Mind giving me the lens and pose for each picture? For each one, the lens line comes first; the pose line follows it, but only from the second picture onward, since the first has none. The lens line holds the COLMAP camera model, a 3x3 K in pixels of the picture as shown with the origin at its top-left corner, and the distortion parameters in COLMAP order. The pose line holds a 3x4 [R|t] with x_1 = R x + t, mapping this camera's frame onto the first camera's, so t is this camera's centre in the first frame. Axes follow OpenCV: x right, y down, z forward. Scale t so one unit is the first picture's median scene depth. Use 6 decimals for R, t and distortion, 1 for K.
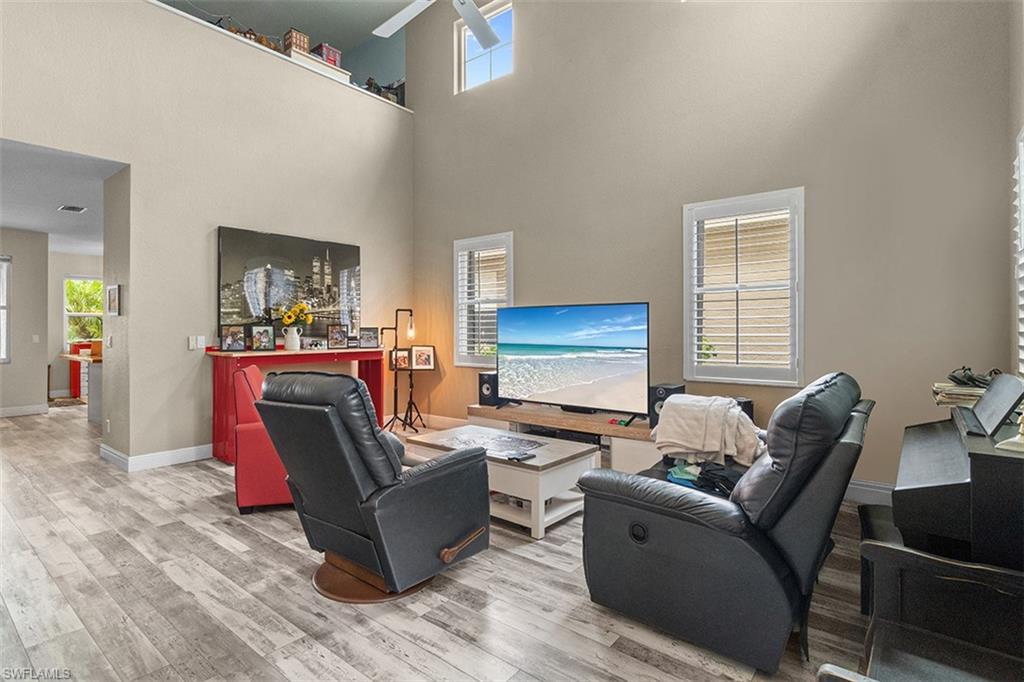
lens RADIAL K [[514.4, 0, 504.4], [0, 514.4, 337.9], [0, 0, 1]] dist [-0.021481, -0.001312]
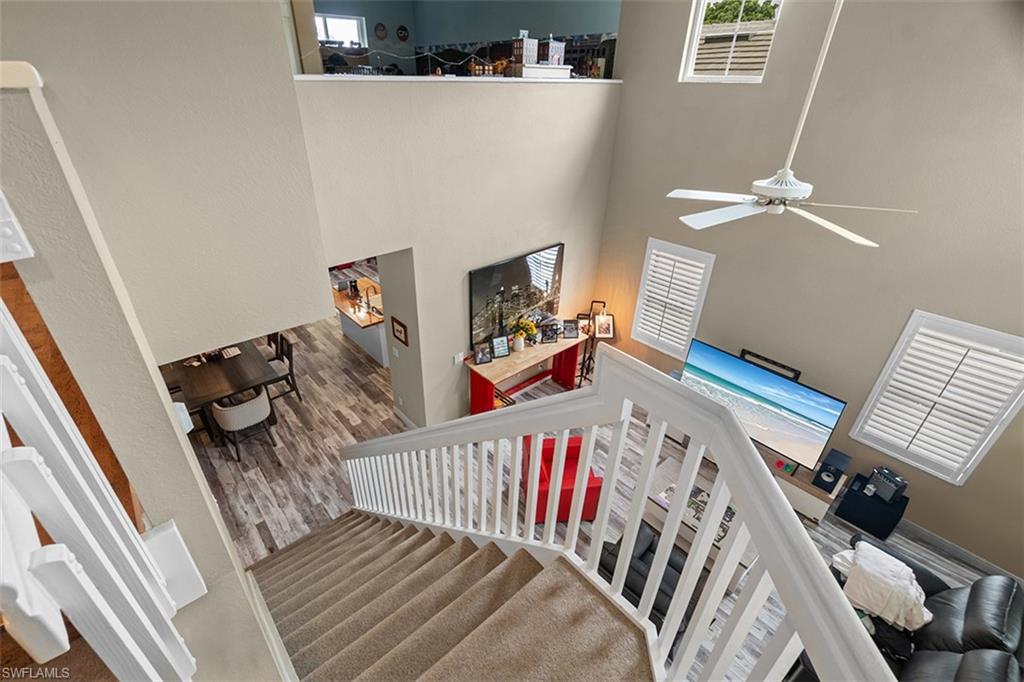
lens RADIAL K [[456.3, 0, 492.4], [0, 456.3, 337.3], [0, 0, 1]] dist [-0.001425, 0.002829]
pose [[0.983751, 0.099903, -0.149174, -0.326858], [-0.012872, 0.867989, 0.496417, -0.605919], [0.179075, -0.486430, 0.855171, 0.017400]]
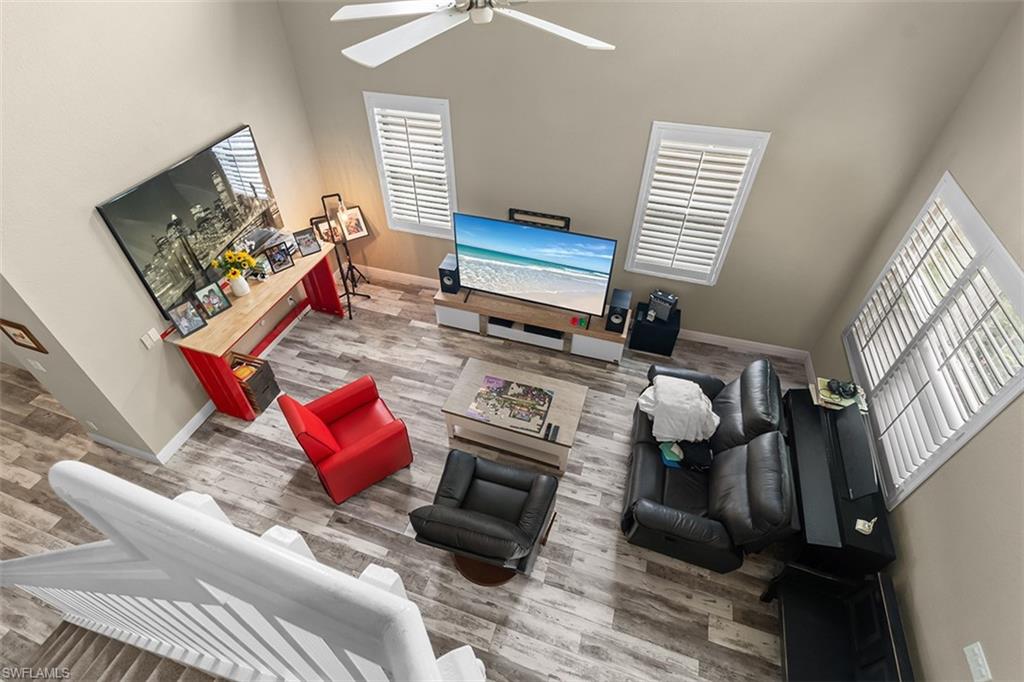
lens RADIAL K [[492.5, 0, 497.9], [0, 492.5, 337.4], [0, 0, 1]] dist [-0.006011, -0.001805]
pose [[0.938096, -0.244990, 0.244860, -0.231090], [0.010713, 0.727104, 0.686444, -0.550713], [-0.346211, -0.641327, 0.684717, 0.191385]]
